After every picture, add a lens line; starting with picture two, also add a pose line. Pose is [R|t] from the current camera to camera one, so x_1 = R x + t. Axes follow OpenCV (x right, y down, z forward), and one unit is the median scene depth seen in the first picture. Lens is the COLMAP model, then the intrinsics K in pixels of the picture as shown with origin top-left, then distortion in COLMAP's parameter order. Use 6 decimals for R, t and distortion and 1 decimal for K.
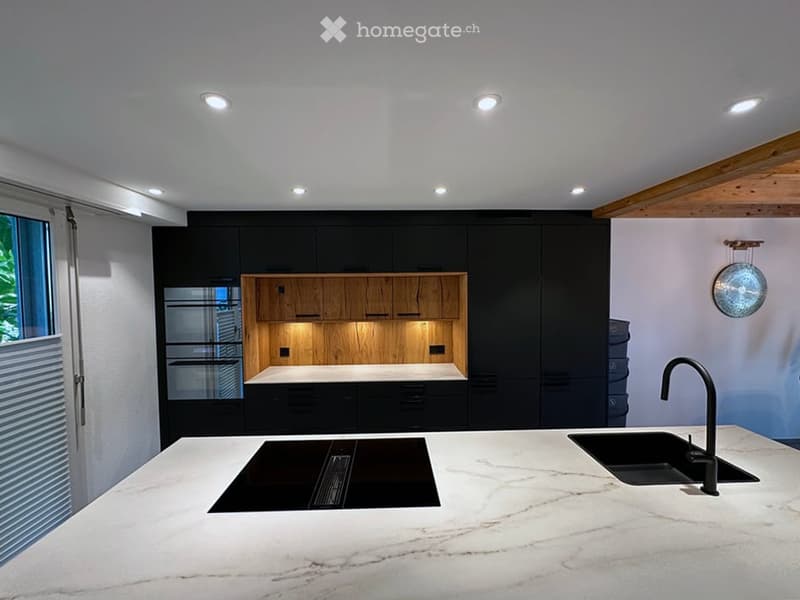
lens RADIAL K [[327.6, 0, 398.0], [0, 327.6, 297.9], [0, 0, 1]] dist [0.000358, -0.000298]
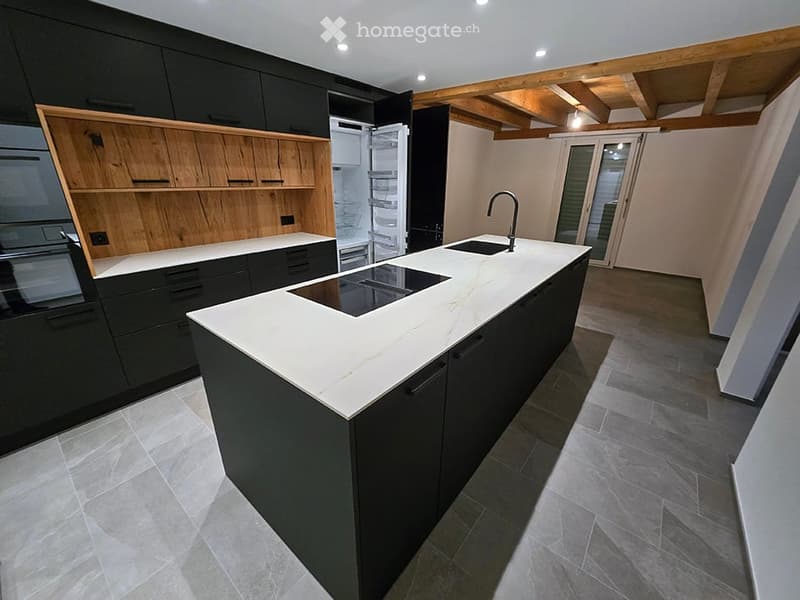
lens RADIAL K [[327.6, 0, 396.7], [0, 327.6, 300.1], [0, 0, 1]] dist [0.000358, -0.000298]
pose [[0.653336, -0.249054, 0.714929, -0.514355], [0.006916, 0.946264, 0.323322, 0.072403], [-0.757036, -0.206294, 0.619951, 0.045577]]
